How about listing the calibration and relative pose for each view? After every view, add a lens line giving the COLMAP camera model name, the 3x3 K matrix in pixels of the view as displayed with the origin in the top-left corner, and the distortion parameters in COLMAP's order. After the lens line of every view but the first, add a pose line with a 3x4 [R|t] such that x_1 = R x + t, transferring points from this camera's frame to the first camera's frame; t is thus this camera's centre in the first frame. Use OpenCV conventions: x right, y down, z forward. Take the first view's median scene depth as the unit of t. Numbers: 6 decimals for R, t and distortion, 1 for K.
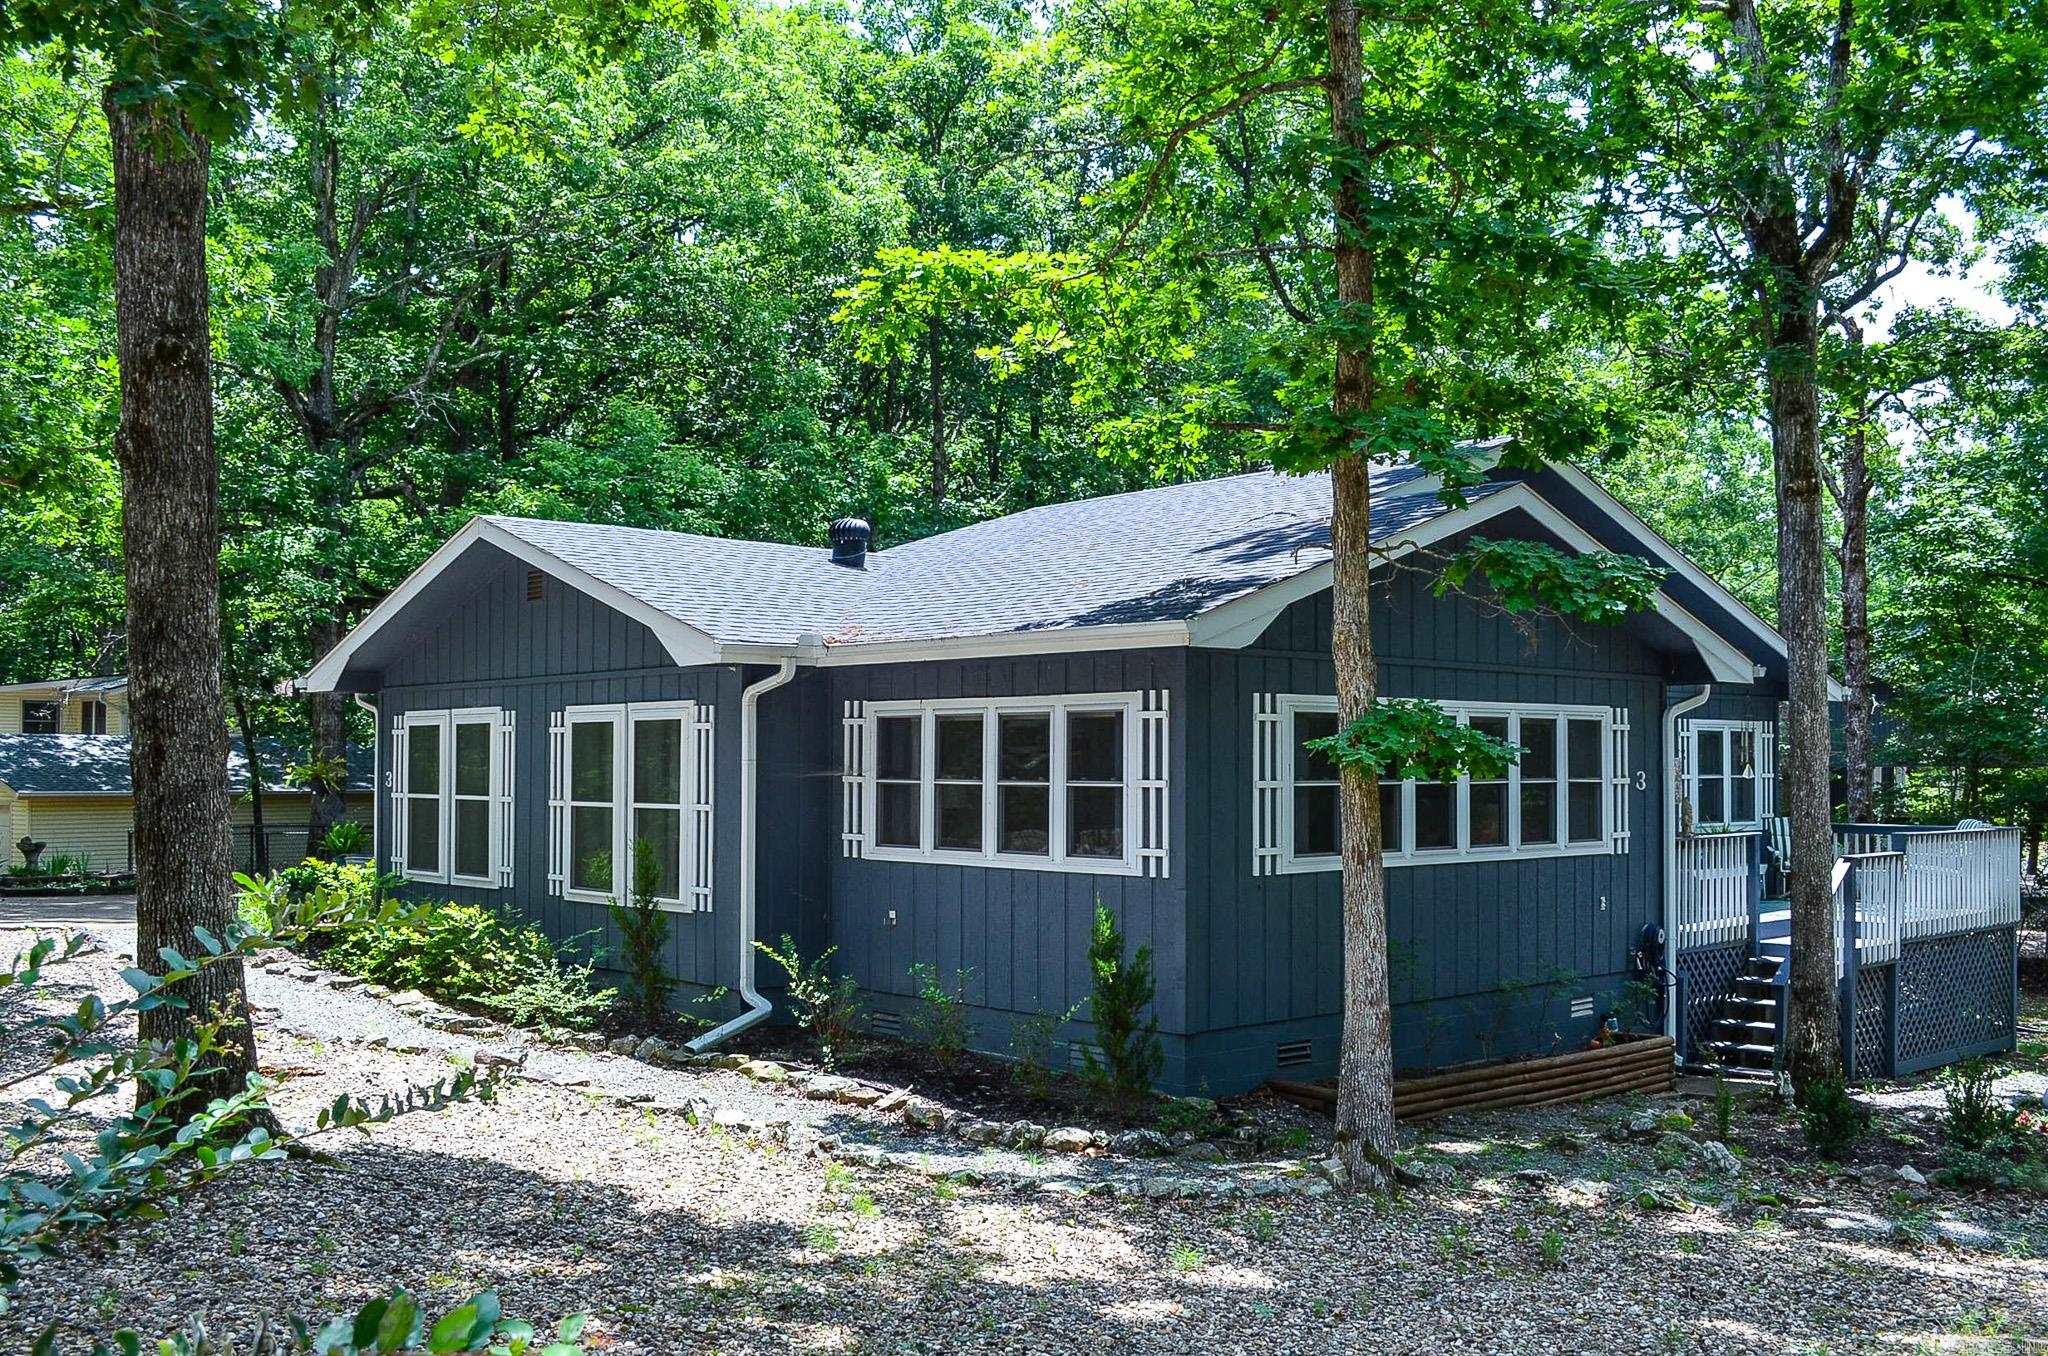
lens RADIAL K [[1996.2, 0, 1019.0], [0, 1996.2, 683.2], [0, 0, 1]] dist [-0.058826, 0.000000]
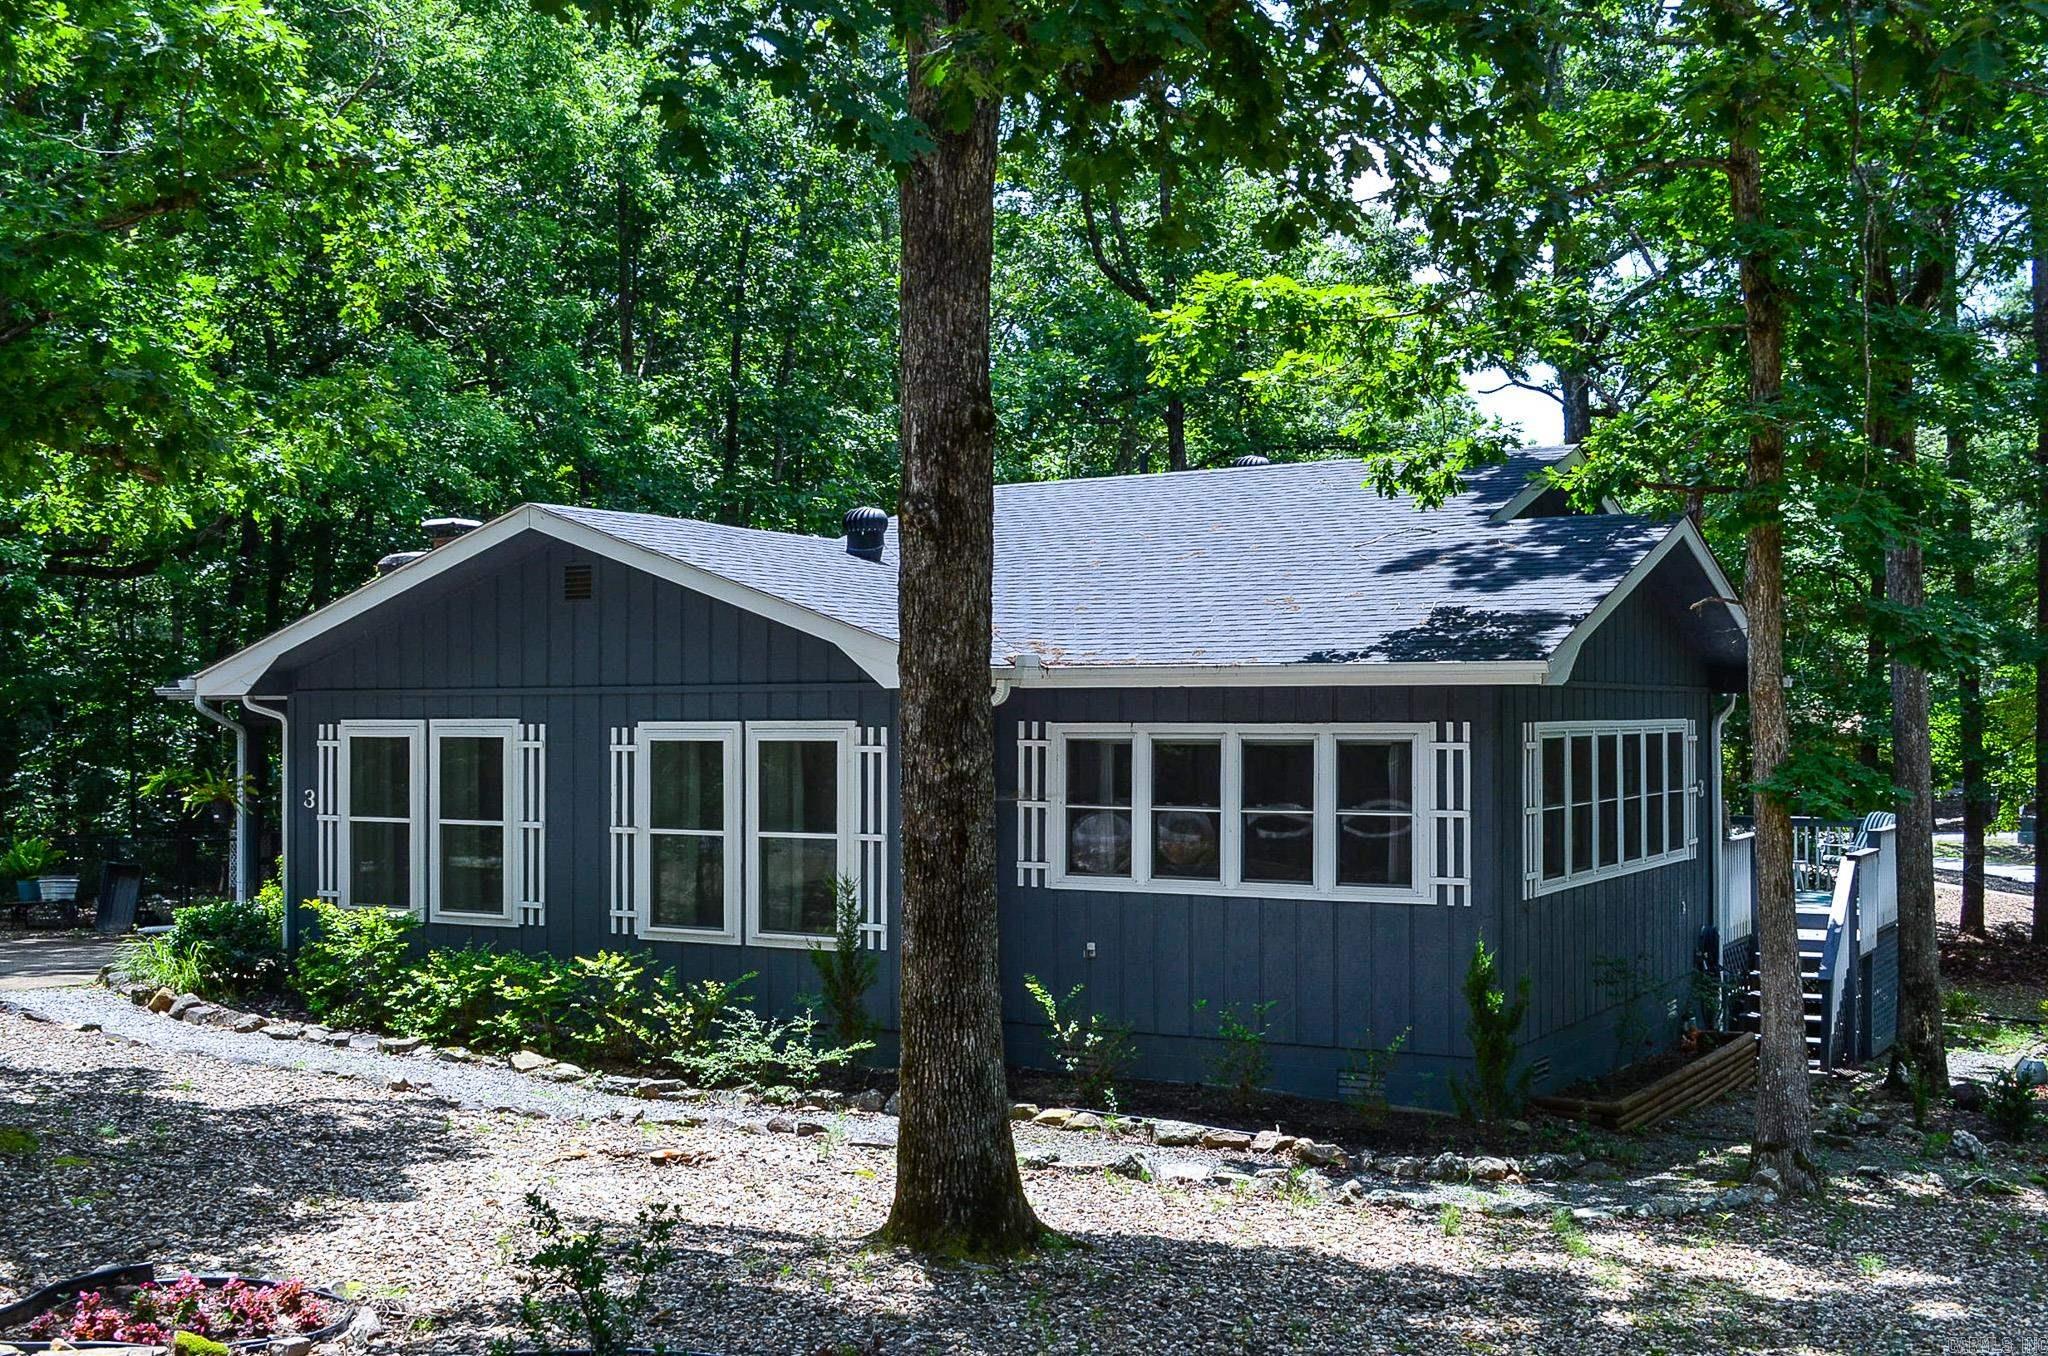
lens RADIAL K [[2334.3, 0, 1026.7], [0, 2334.3, 669.5], [0, 0, 1]] dist [-0.041782, 0.000000]
pose [[0.947492, -0.000349, 0.319779, -0.494979], [-0.007817, 0.999675, 0.024251, -0.048016], [-0.319684, -0.025477, 0.947182, -0.051422]]
